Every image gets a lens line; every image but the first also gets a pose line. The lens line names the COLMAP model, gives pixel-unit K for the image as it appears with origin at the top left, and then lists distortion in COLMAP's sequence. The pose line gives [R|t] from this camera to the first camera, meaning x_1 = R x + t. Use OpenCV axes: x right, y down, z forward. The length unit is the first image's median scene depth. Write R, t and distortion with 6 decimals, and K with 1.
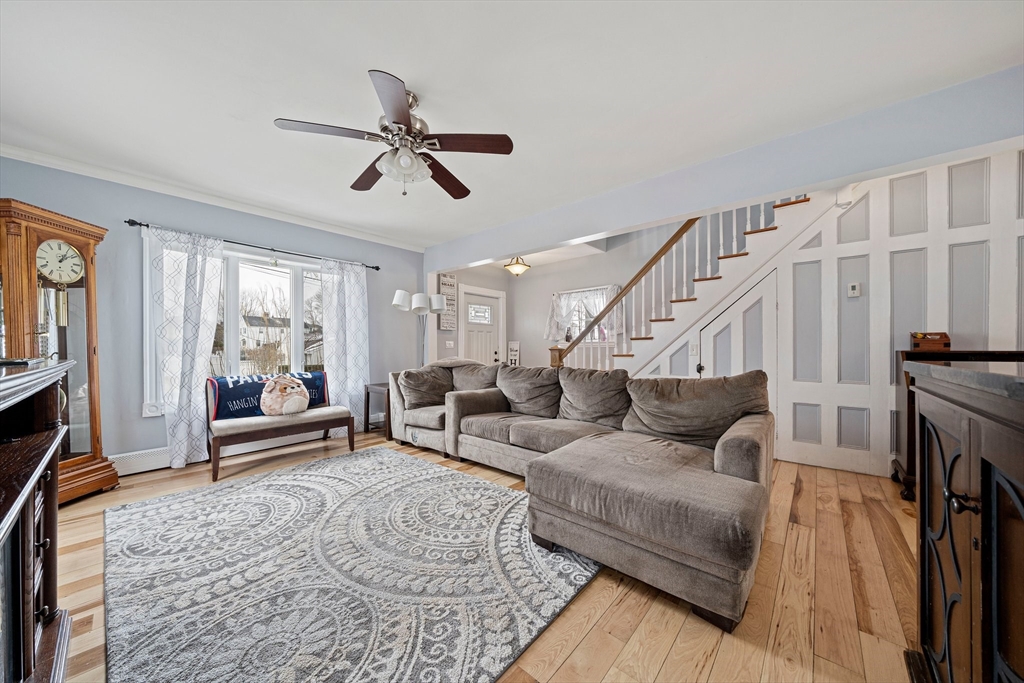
lens RADIAL K [[350.9, 0, 506.1], [0, 350.9, 345.7], [0, 0, 1]] dist [-0.007600, -0.000136]
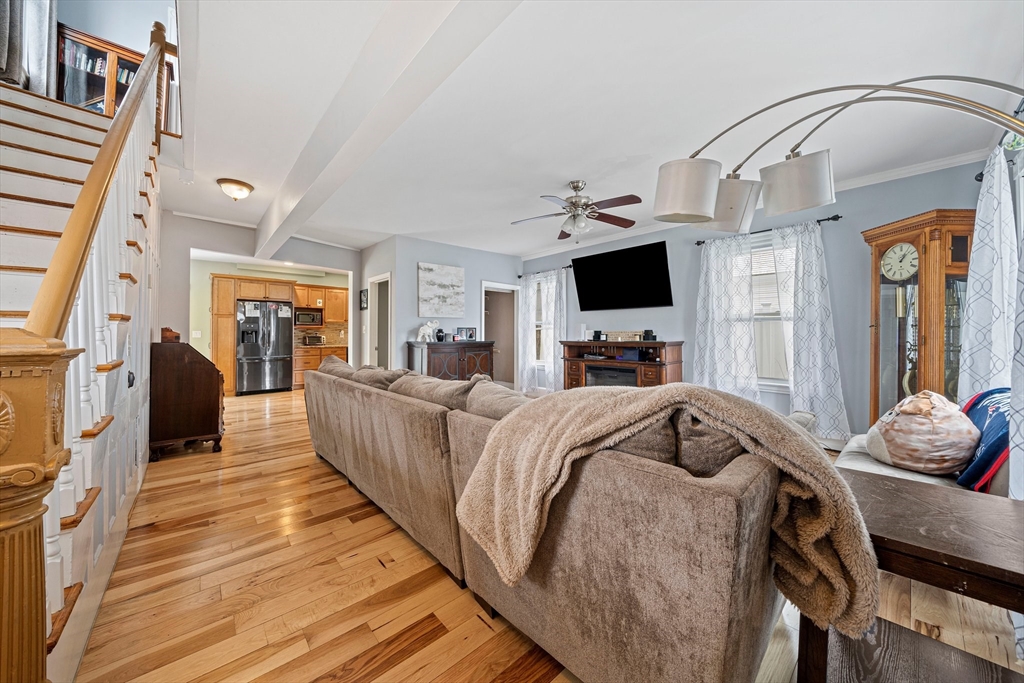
lens RADIAL K [[354.7, 0, 506.8], [0, 354.7, 339.9], [0, 0, 1]] dist [-0.009968, -0.000148]
pose [[-0.992140, 0.004174, 0.125065, -0.117442], [0.004336, 0.999990, 0.001026, 0.005697], [-0.125059, 0.001560, -0.992148, 1.818239]]
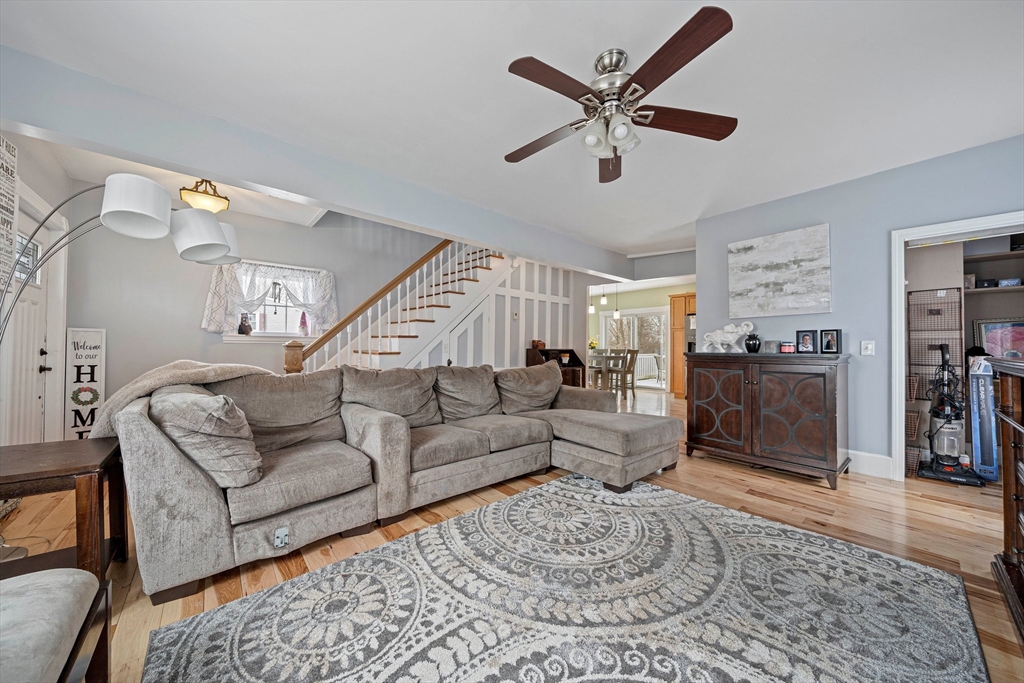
lens RADIAL K [[350.9, 0, 506.1], [0, 350.9, 345.7], [0, 0, 1]] dist [-0.007600, -0.000136]
pose [[0.134761, 0.011691, 0.990809, -0.806618], [-0.016981, 0.999811, -0.009488, 0.014315], [-0.990733, -0.015546, 0.134934, 0.784173]]
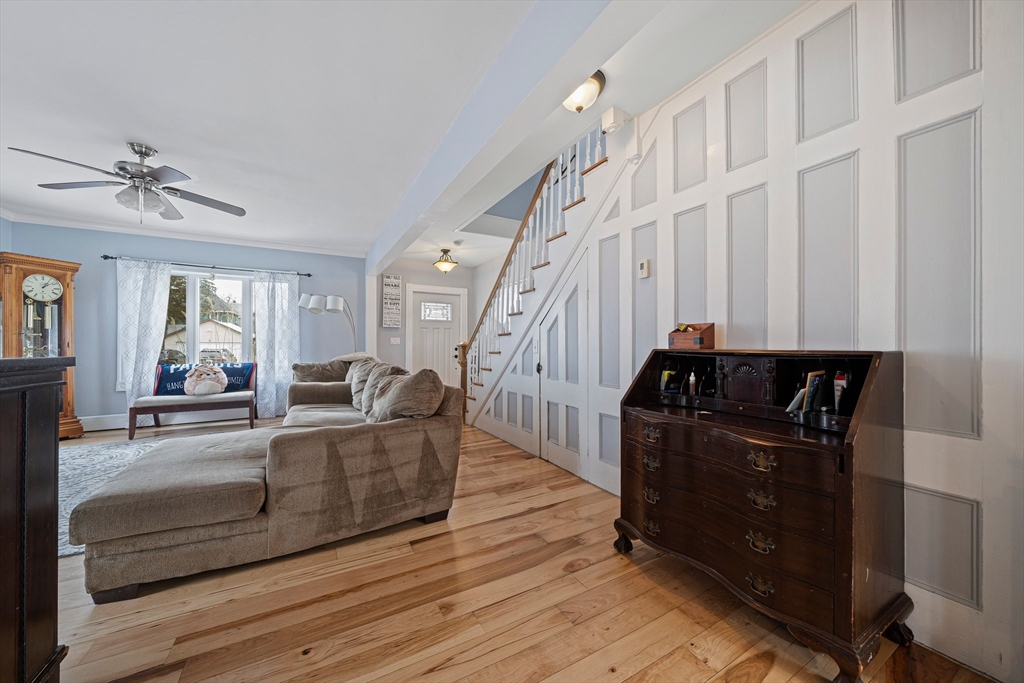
lens RADIAL K [[354.7, 0, 506.8], [0, 354.7, 339.9], [0, 0, 1]] dist [-0.009968, -0.000148]
pose [[0.943259, -0.000678, -0.332057, 0.956985], [-0.001560, 0.999978, -0.006475, 0.000393], [0.332054, 0.006625, 0.943237, 0.168122]]
